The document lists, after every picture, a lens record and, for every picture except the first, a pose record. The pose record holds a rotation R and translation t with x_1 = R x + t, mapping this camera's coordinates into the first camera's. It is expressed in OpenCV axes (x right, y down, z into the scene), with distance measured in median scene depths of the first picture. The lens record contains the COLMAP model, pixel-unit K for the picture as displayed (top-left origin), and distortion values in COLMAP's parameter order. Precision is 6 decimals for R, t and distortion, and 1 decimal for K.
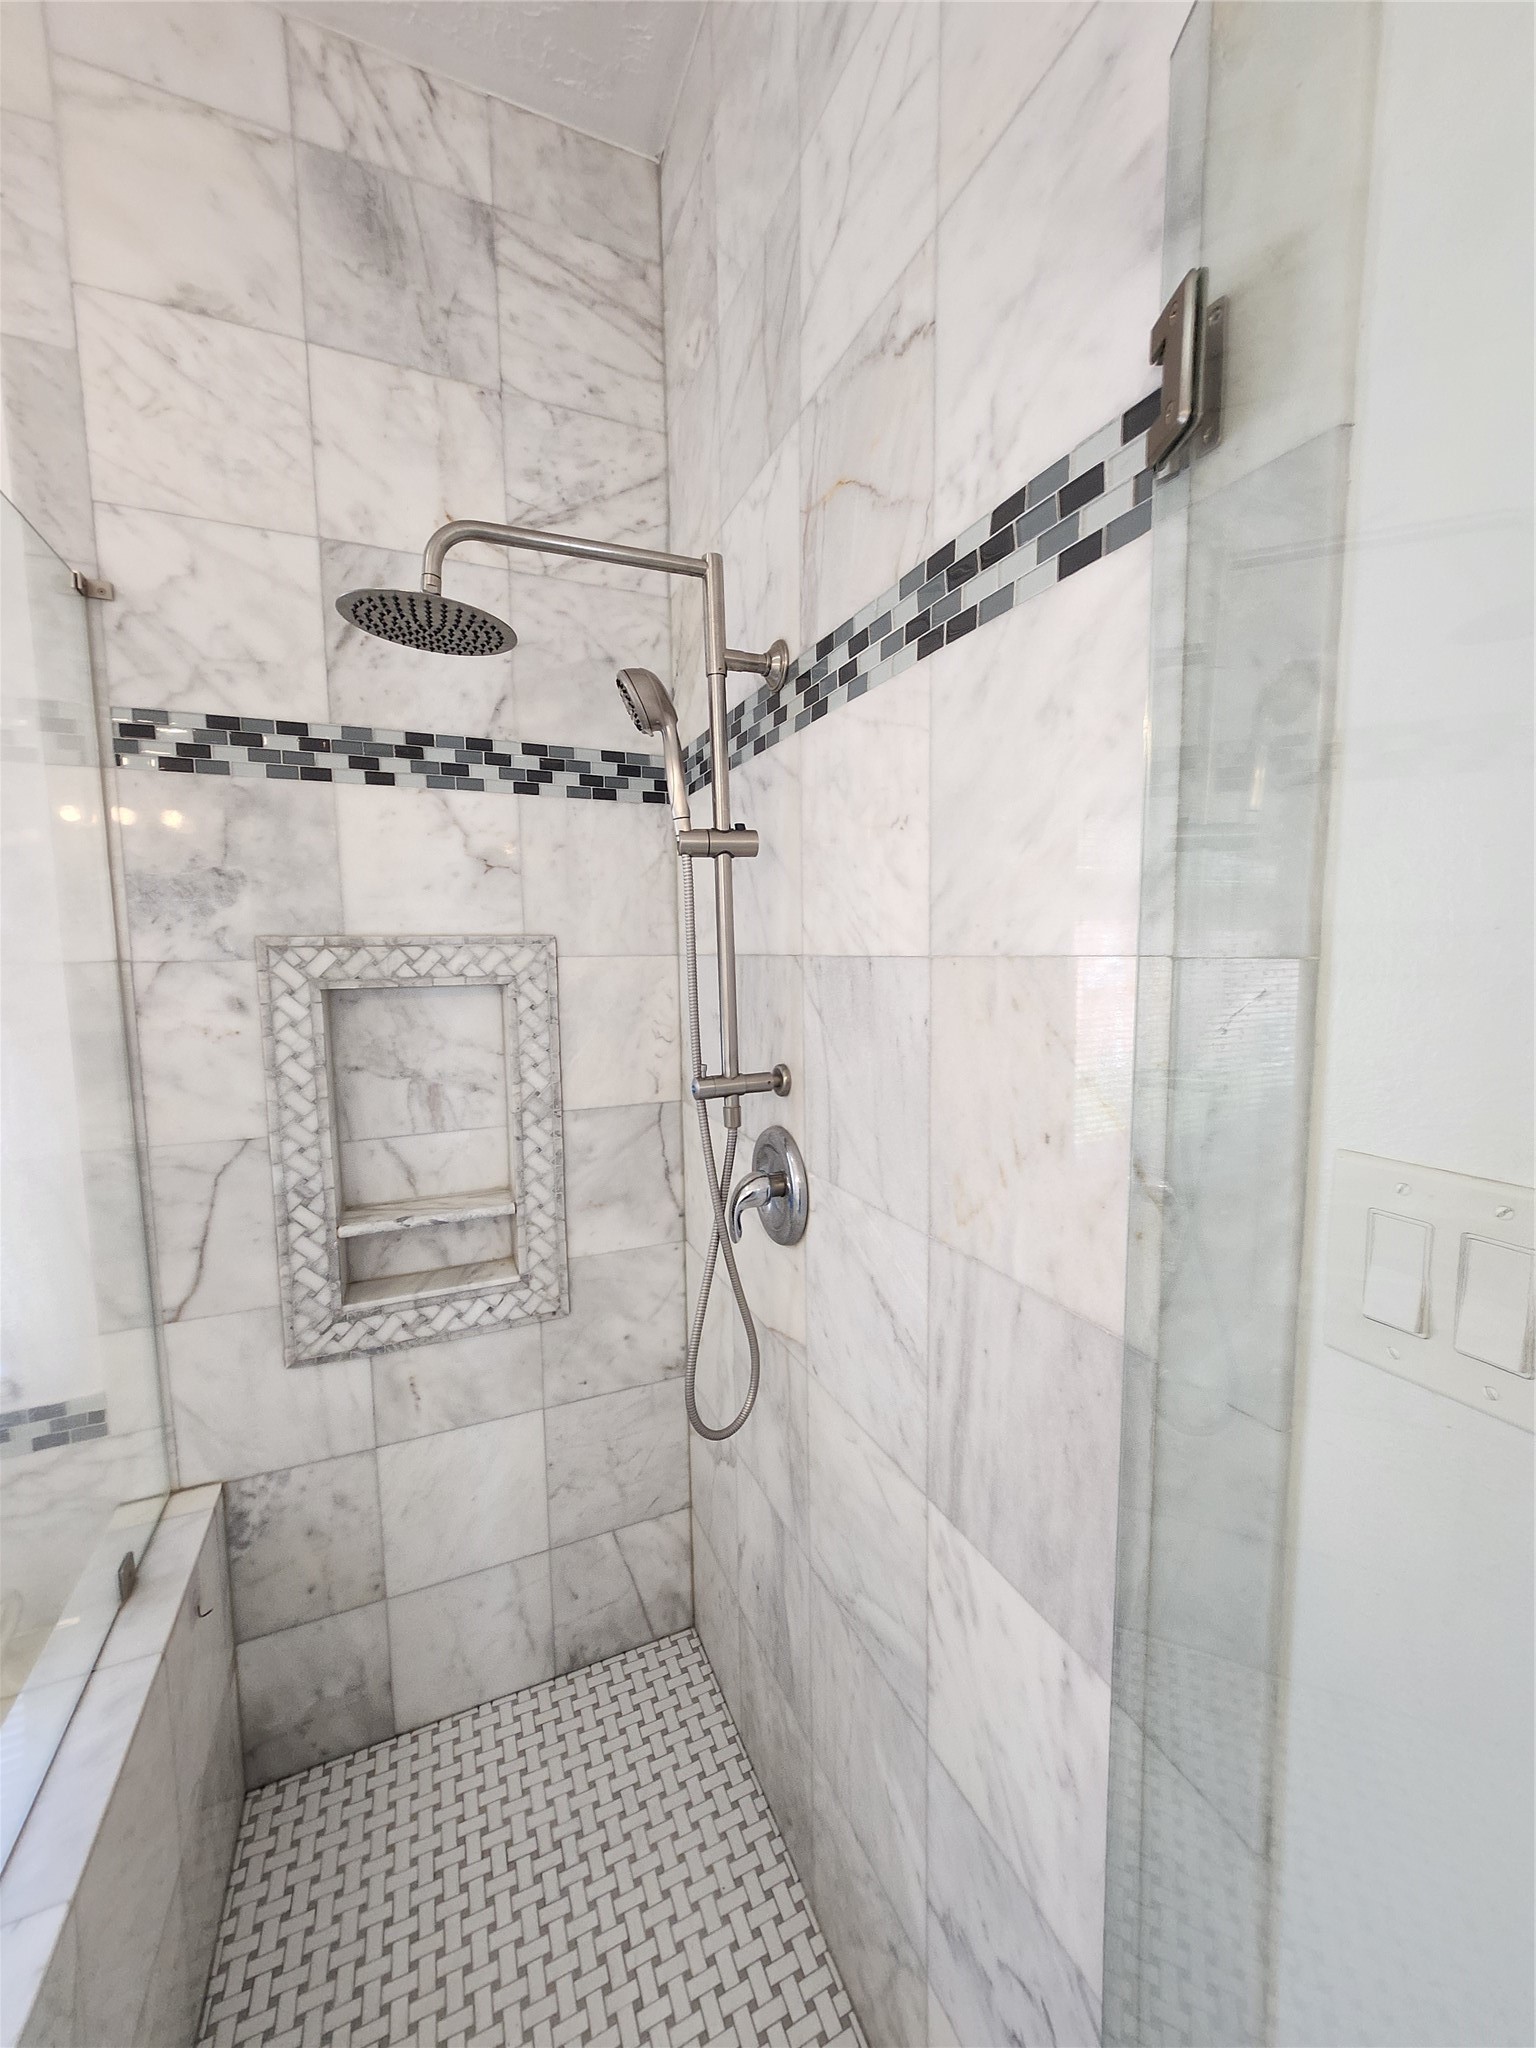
lens RADIAL K [[802.0, 0, 766.6], [0, 802.0, 1033.7], [0, 0, 1]] dist [-0.001112, 0.000288]
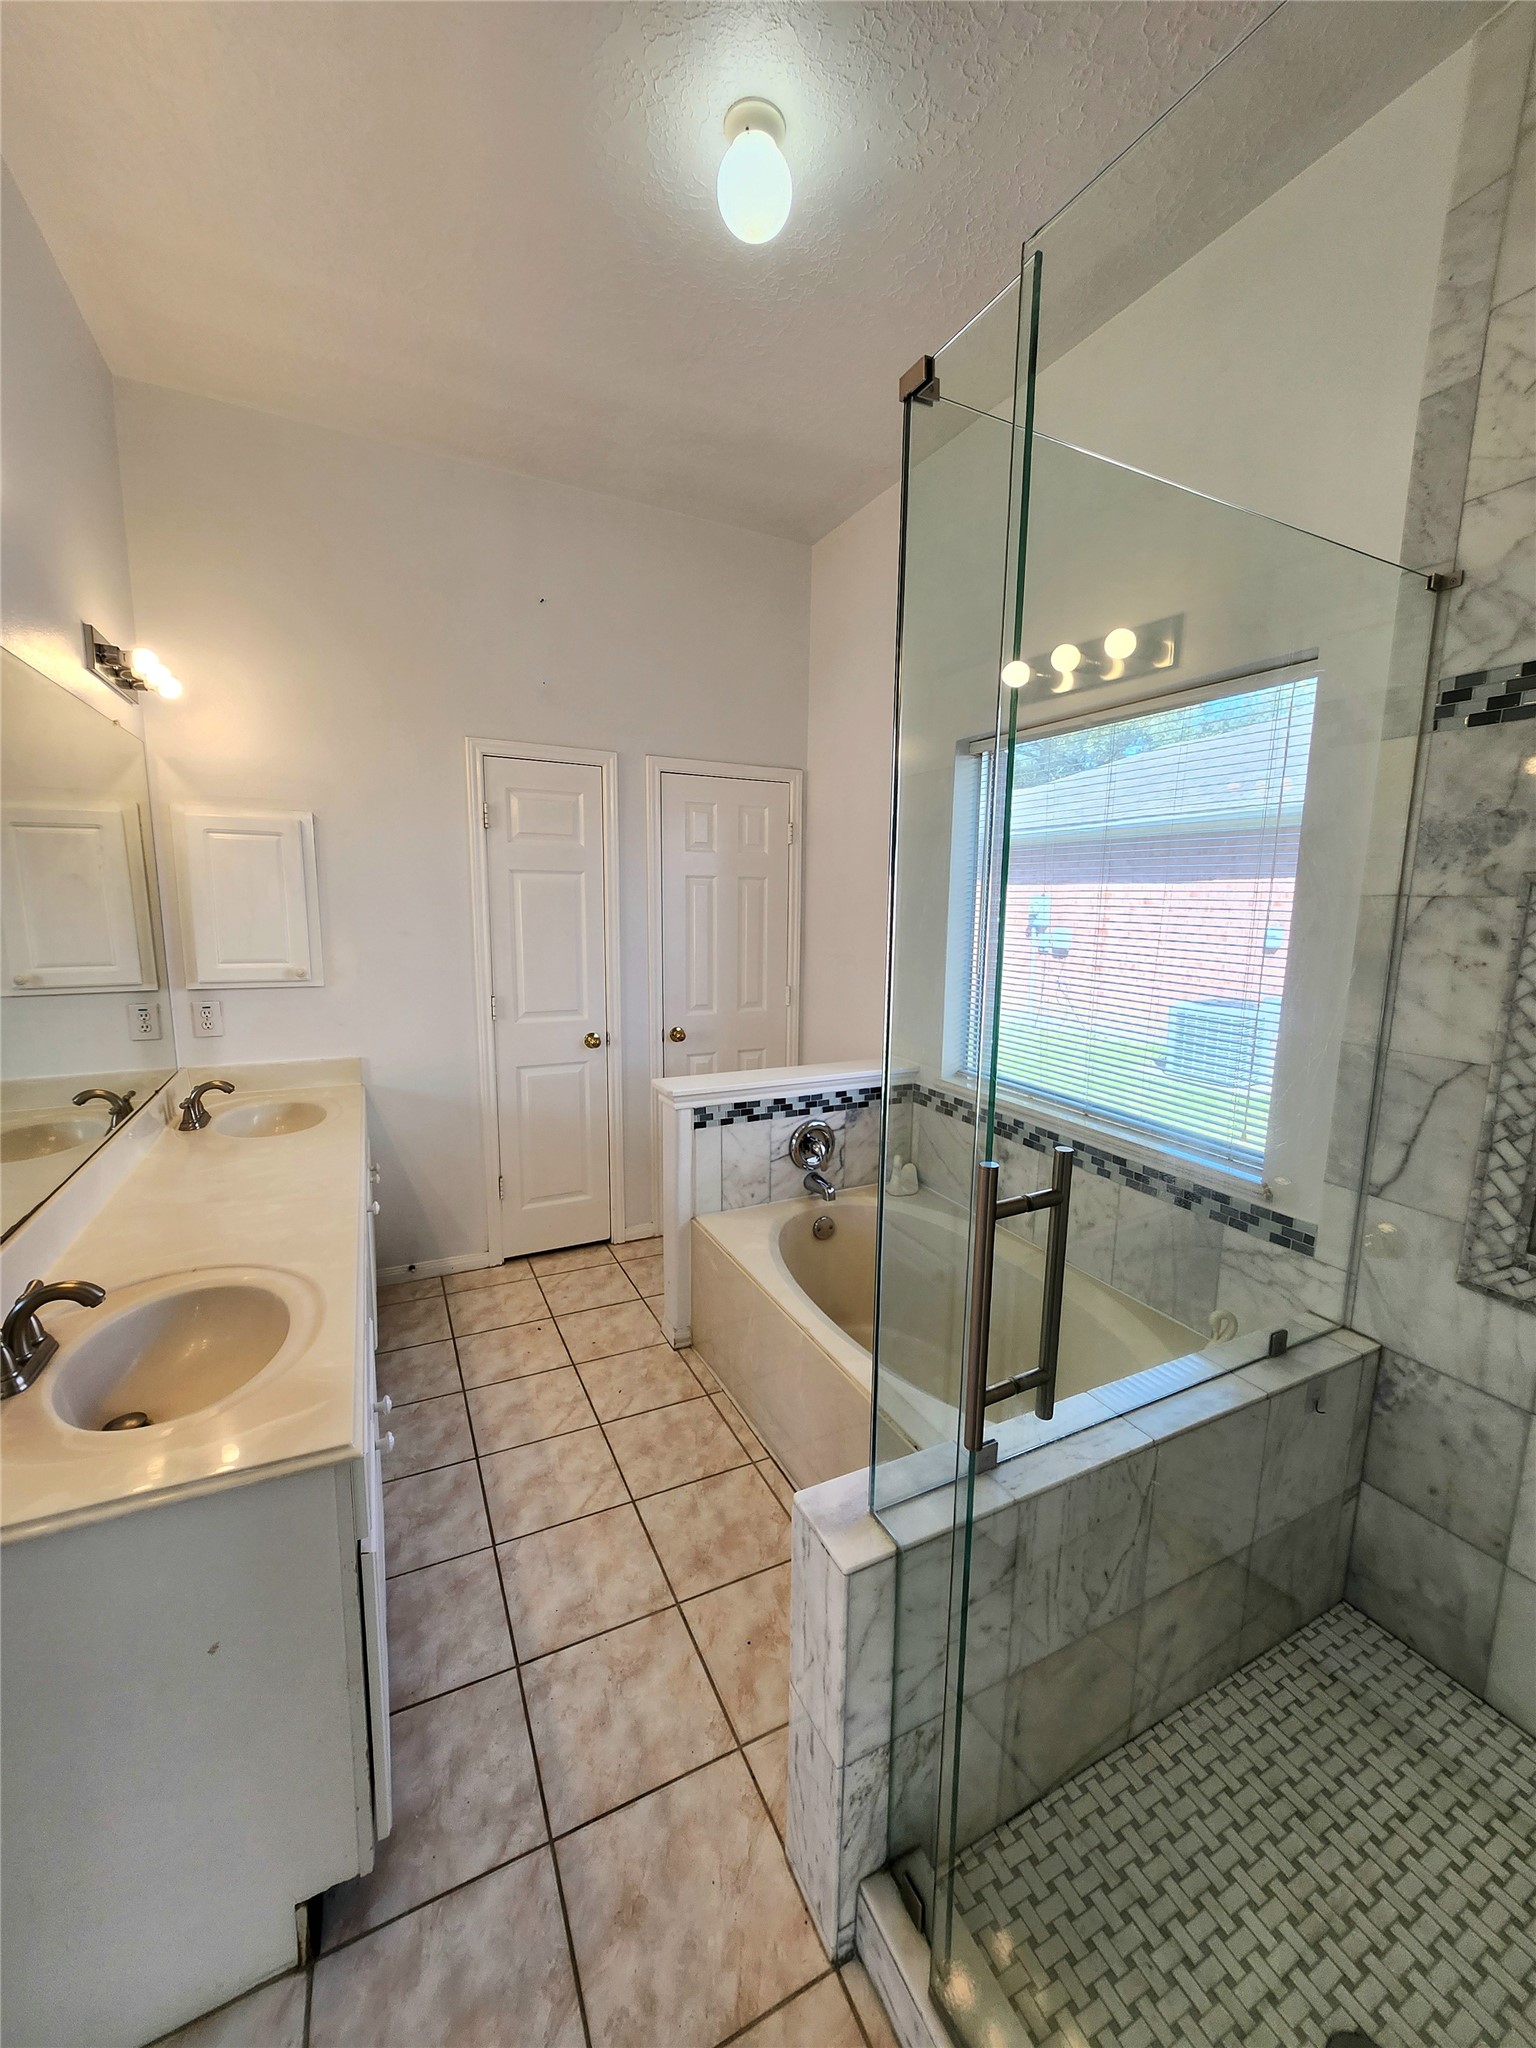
lens RADIAL K [[802.0, 0, 769.0], [0, 802.0, 1025.9], [0, 0, 1]] dist [-0.001112, 0.000288]
pose [[0.047523, 0.176631, -0.983129, 0.365392], [-0.114083, 0.978761, 0.170332, 0.006264], [0.992334, 0.104064, 0.066664, -0.015651]]
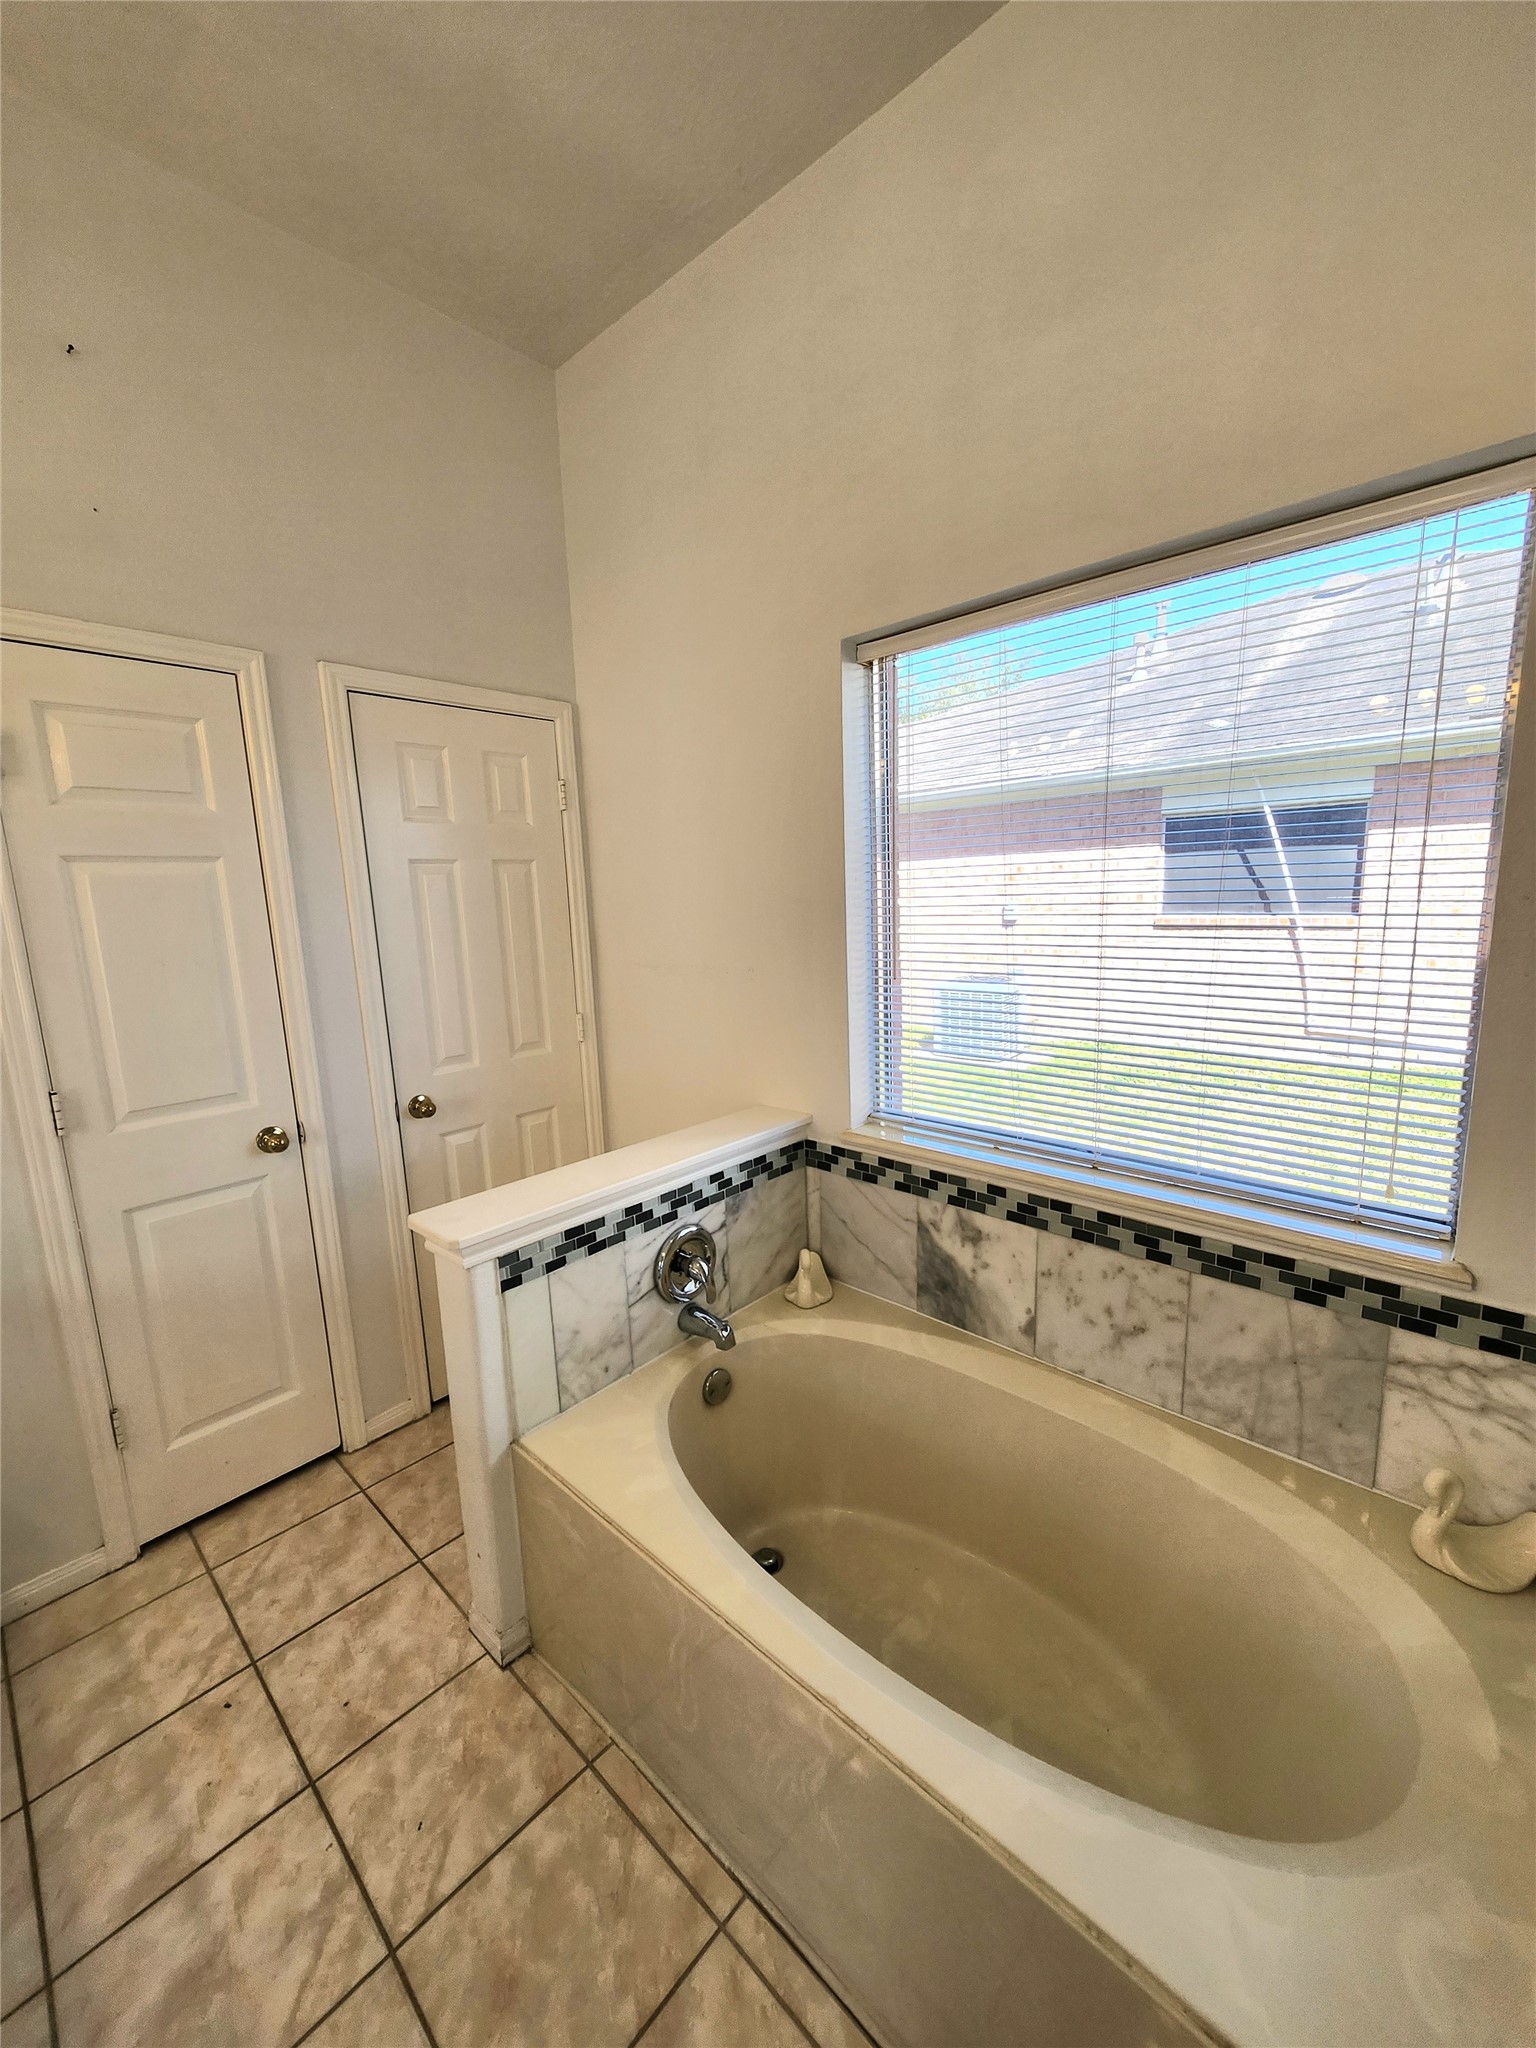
lens RADIAL K [[802.0, 0, 766.9], [0, 802.0, 1025.2], [0, 0, 1]] dist [-0.001112, 0.000288]
pose [[0.403517, 0.157062, -0.901391, -0.444465], [-0.064257, 0.987589, 0.143316, 0.055709], [0.912713, 0.000090, 0.408601, -0.163030]]
